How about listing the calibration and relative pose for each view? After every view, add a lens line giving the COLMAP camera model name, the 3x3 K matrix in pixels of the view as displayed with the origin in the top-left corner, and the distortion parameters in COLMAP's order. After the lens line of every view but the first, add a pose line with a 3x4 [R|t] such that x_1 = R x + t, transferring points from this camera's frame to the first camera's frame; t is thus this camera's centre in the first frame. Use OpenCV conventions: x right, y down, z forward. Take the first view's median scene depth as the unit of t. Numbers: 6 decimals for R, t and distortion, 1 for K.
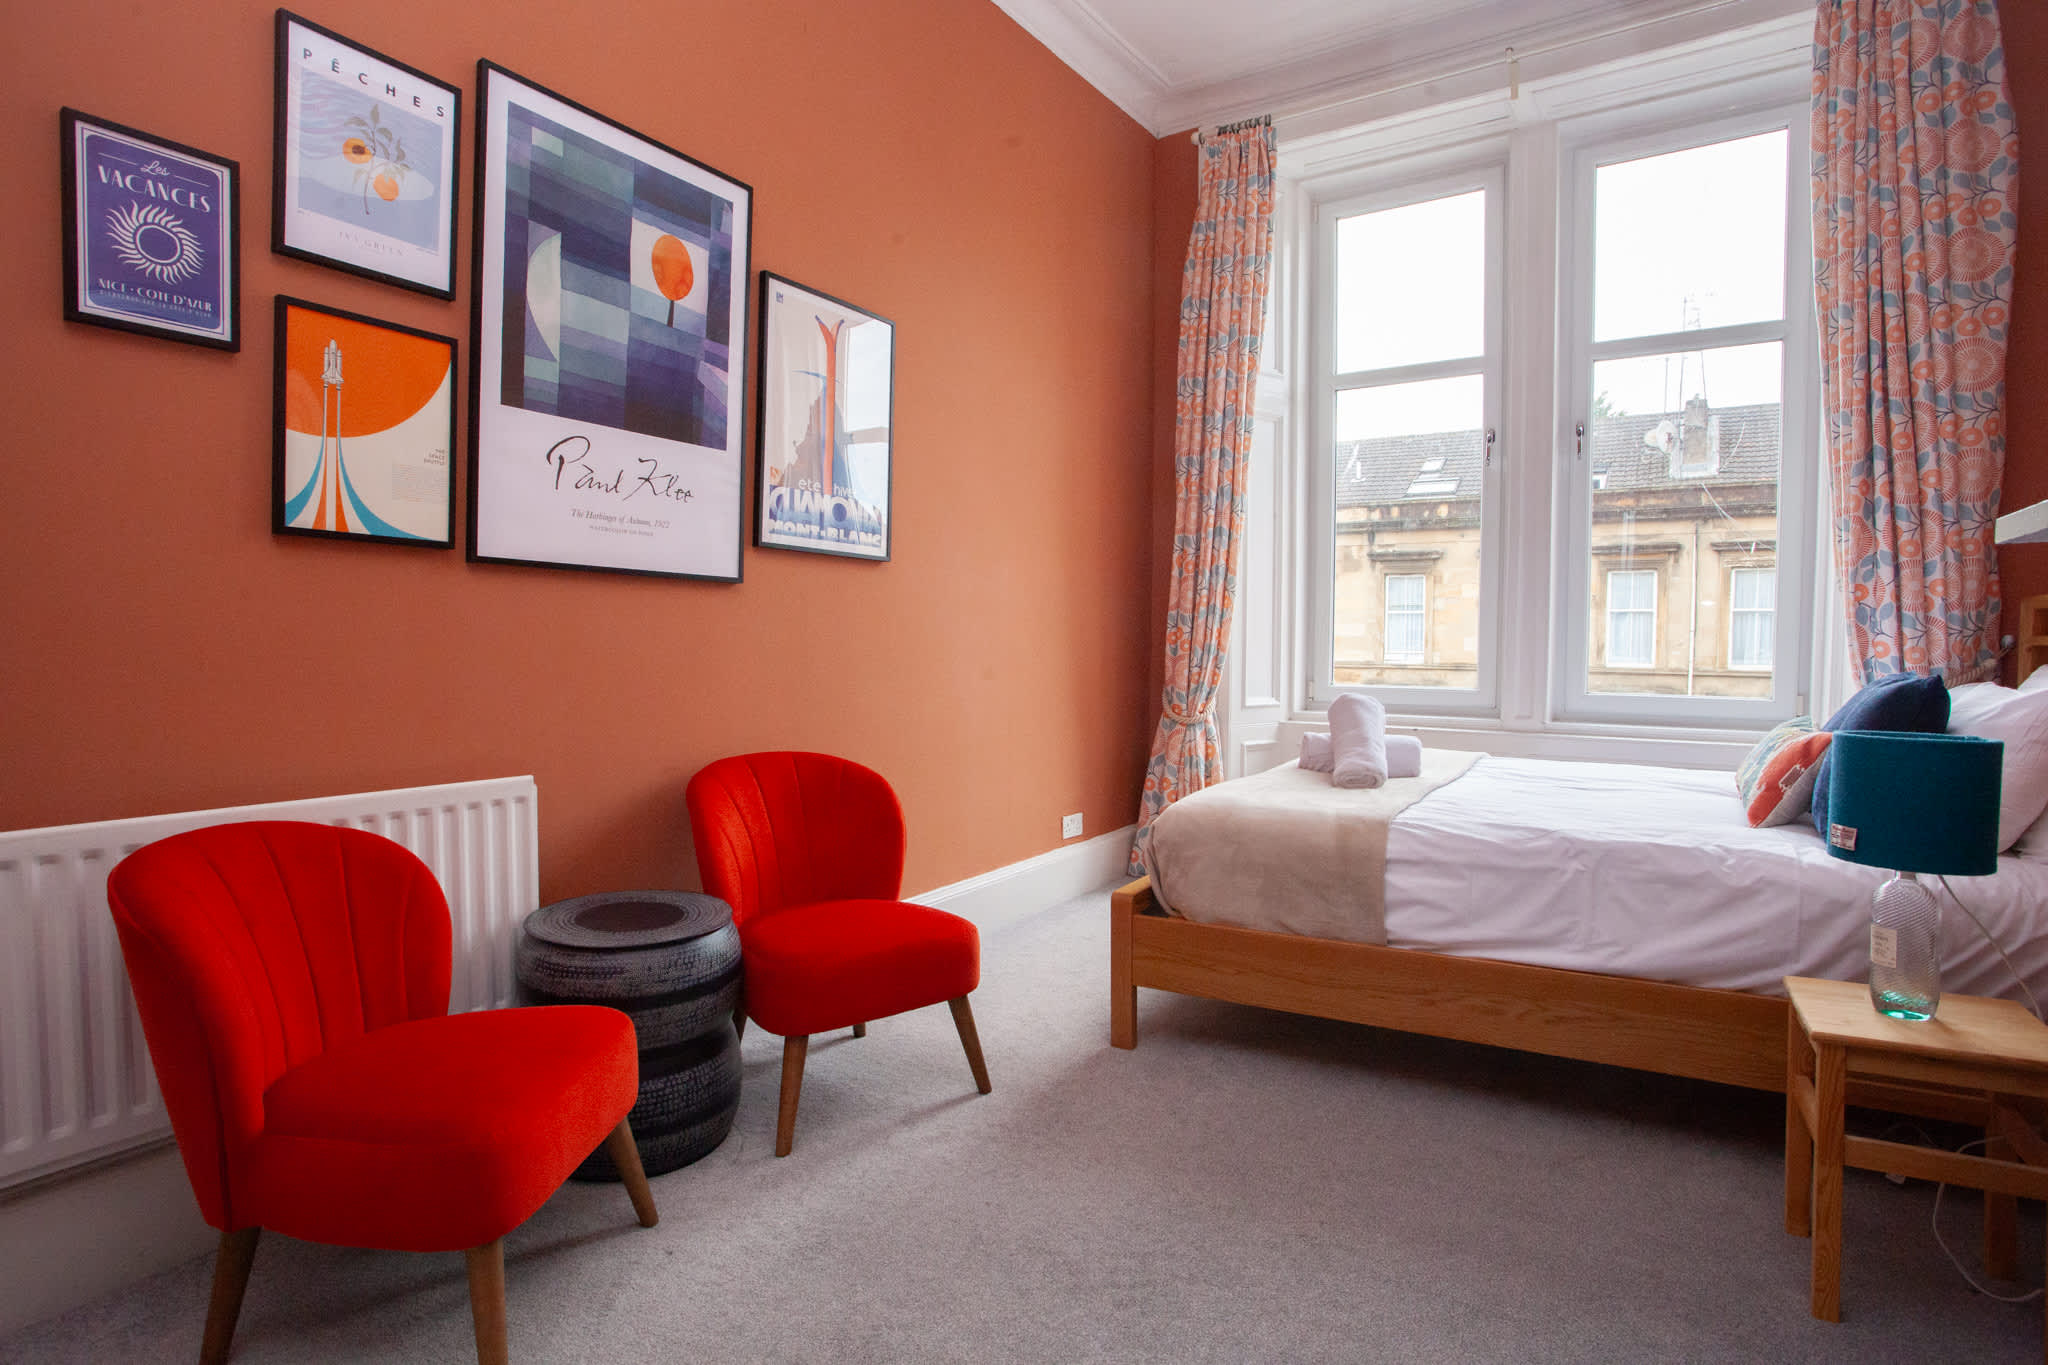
lens RADIAL K [[1081.9, 0, 1024.0], [0, 1081.9, 682.5], [0, 0, 1]] dist [-0.048053, 0.029043]
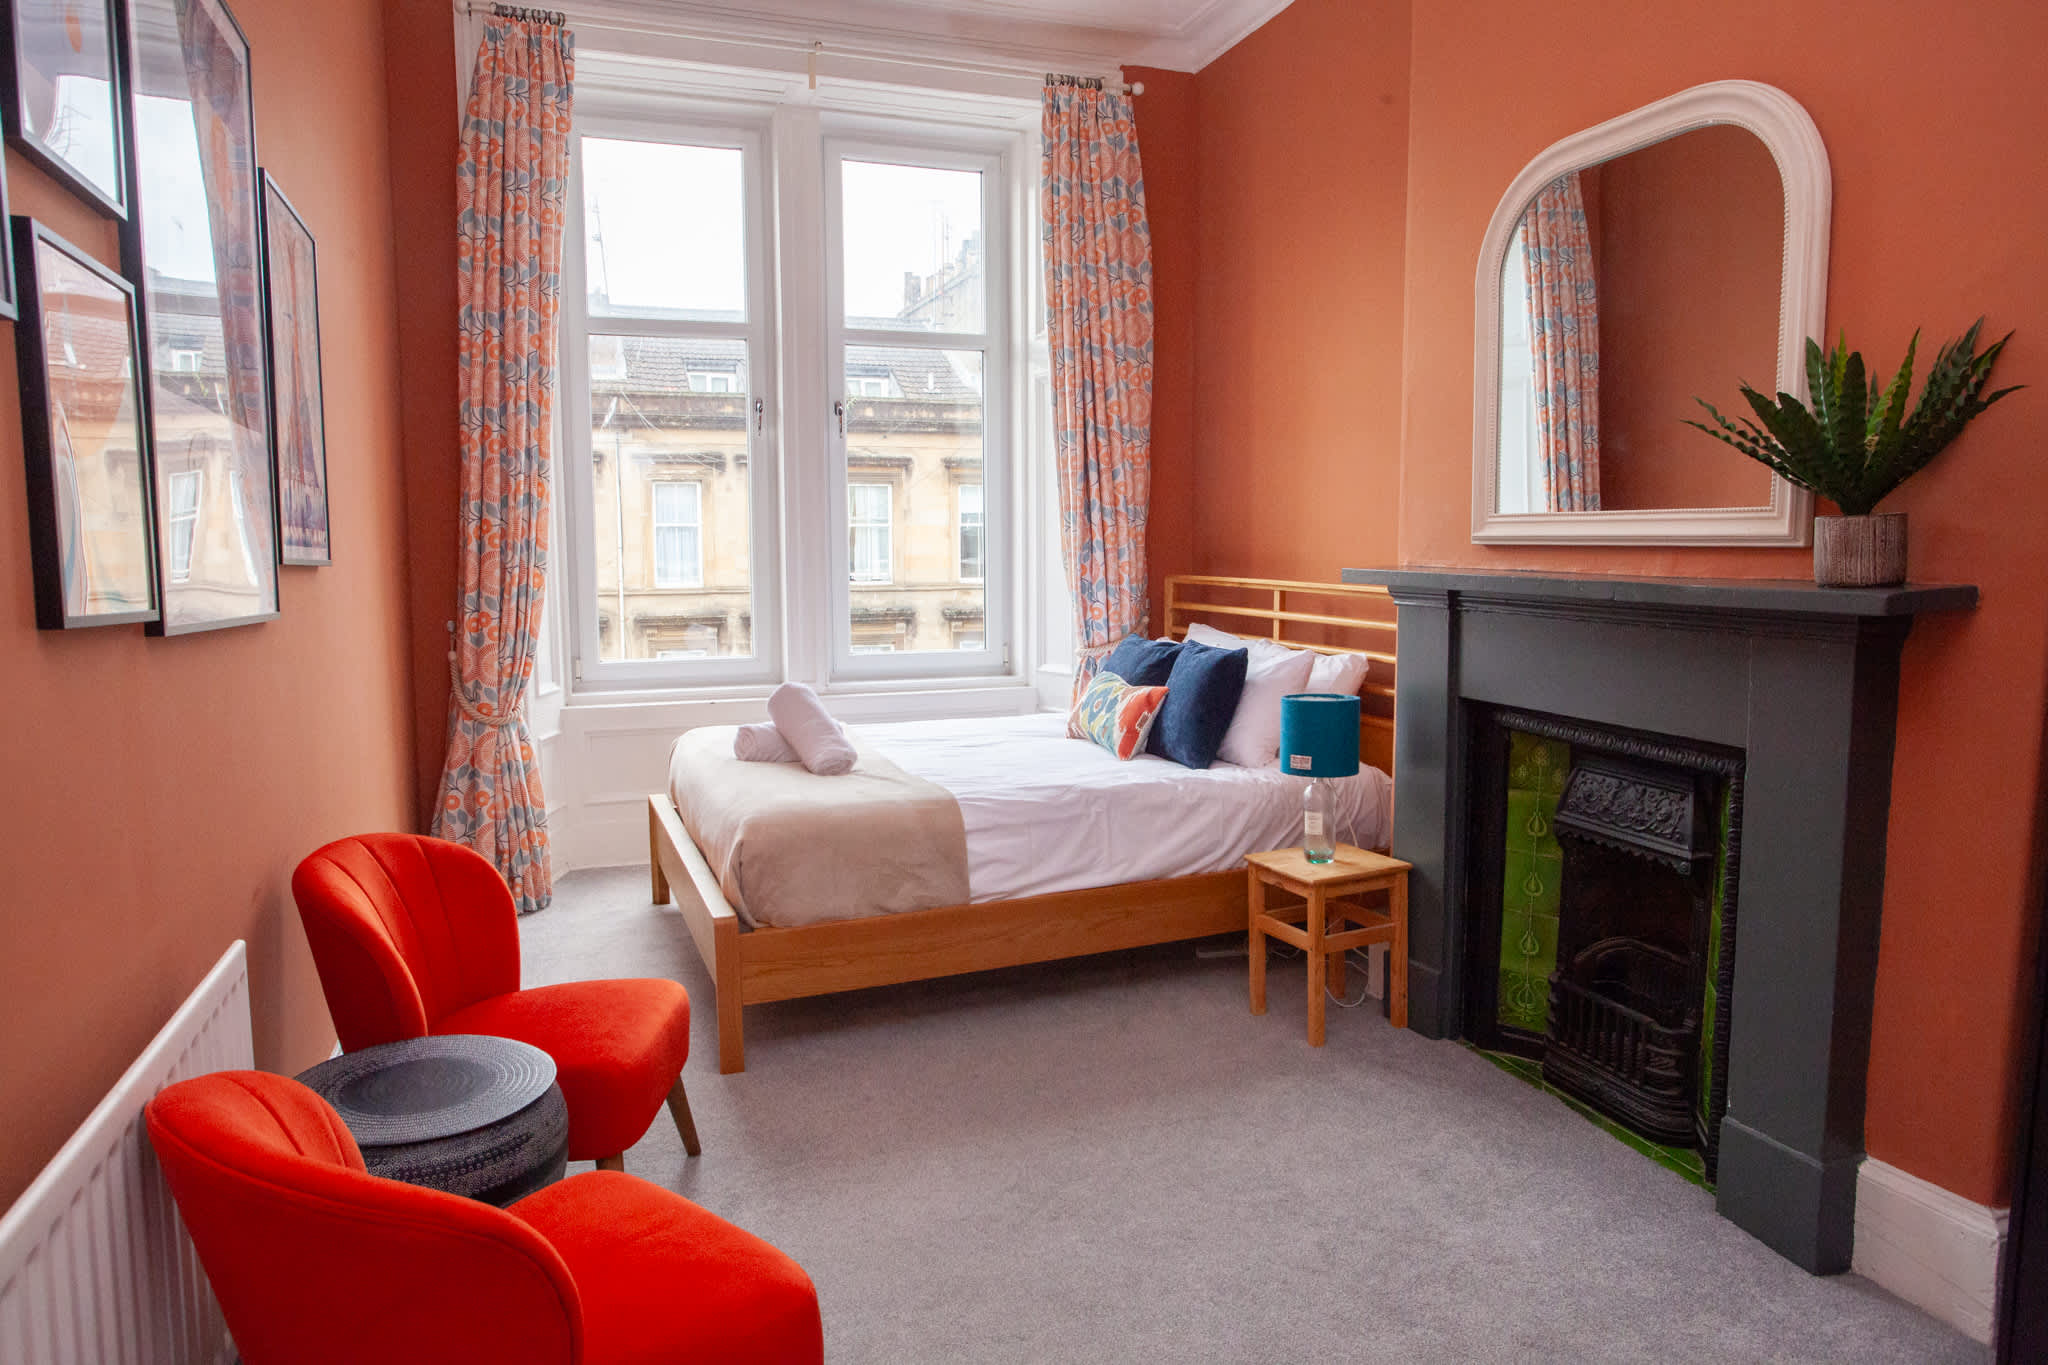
lens RADIAL K [[1343.8, 0, 1021.5], [0, 1343.8, 672.7], [0, 0, 1]] dist [-0.006497, 0.054319]
pose [[0.598475, -0.088995, 0.796183, -0.612594], [0.042954, 0.995946, 0.079036, -0.095259], [-0.799989, -0.013102, 0.599871, 0.056704]]
